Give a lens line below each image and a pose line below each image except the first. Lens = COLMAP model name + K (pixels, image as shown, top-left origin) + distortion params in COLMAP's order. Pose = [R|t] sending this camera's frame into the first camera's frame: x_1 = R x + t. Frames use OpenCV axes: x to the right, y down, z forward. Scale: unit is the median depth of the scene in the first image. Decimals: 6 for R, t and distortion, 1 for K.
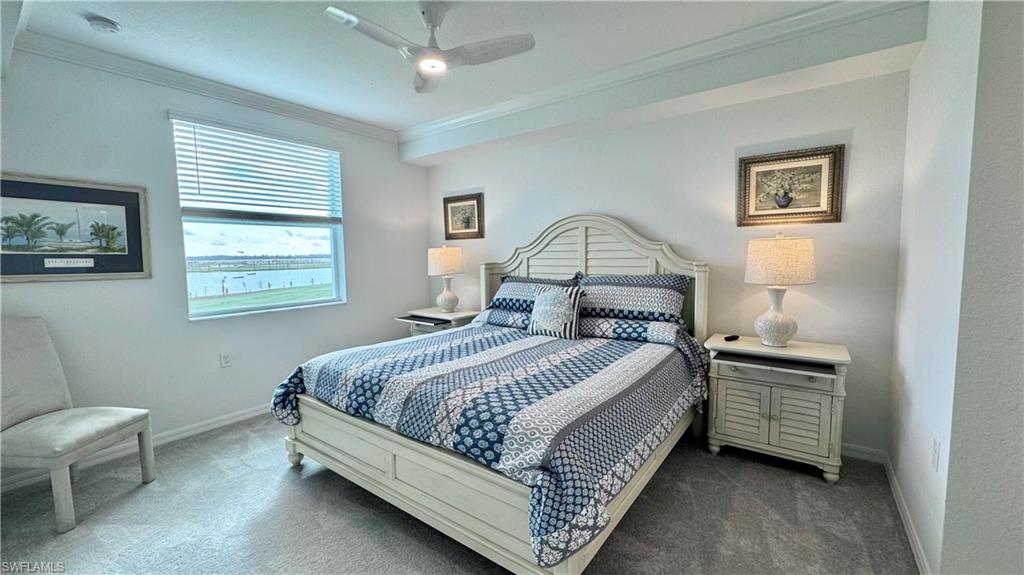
lens RADIAL K [[408.2, 0, 513.4], [0, 408.2, 288.4], [0, 0, 1]] dist [-0.002044, 0.000188]
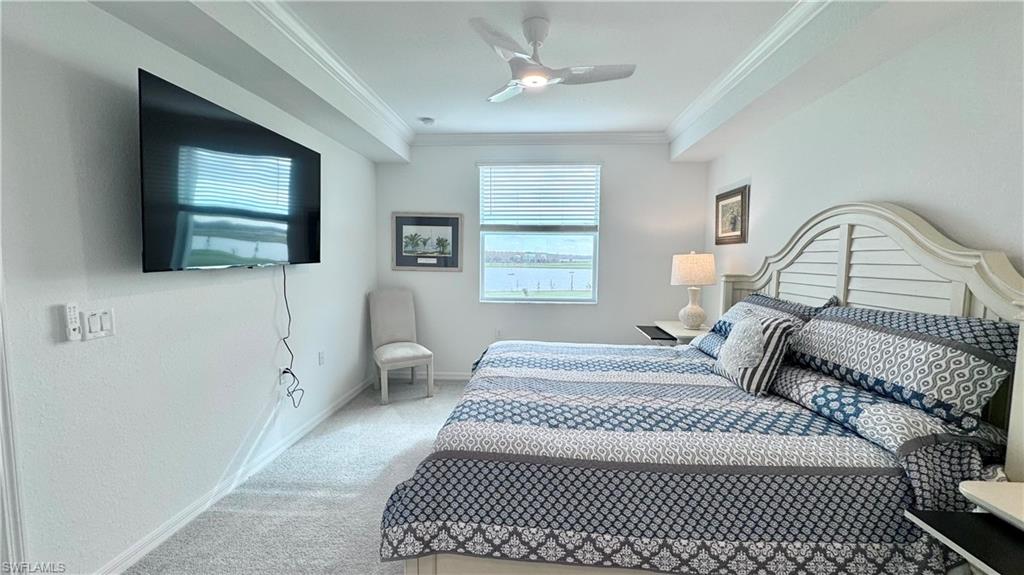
lens RADIAL K [[408.2, 0, 513.4], [0, 408.2, 288.4], [0, 0, 1]] dist [-0.002044, 0.000188]
pose [[0.544973, 0.084798, -0.834155, 0.477960], [-0.088275, 0.995146, 0.043492, -0.043687], [0.833794, 0.049932, 0.549813, 0.286451]]
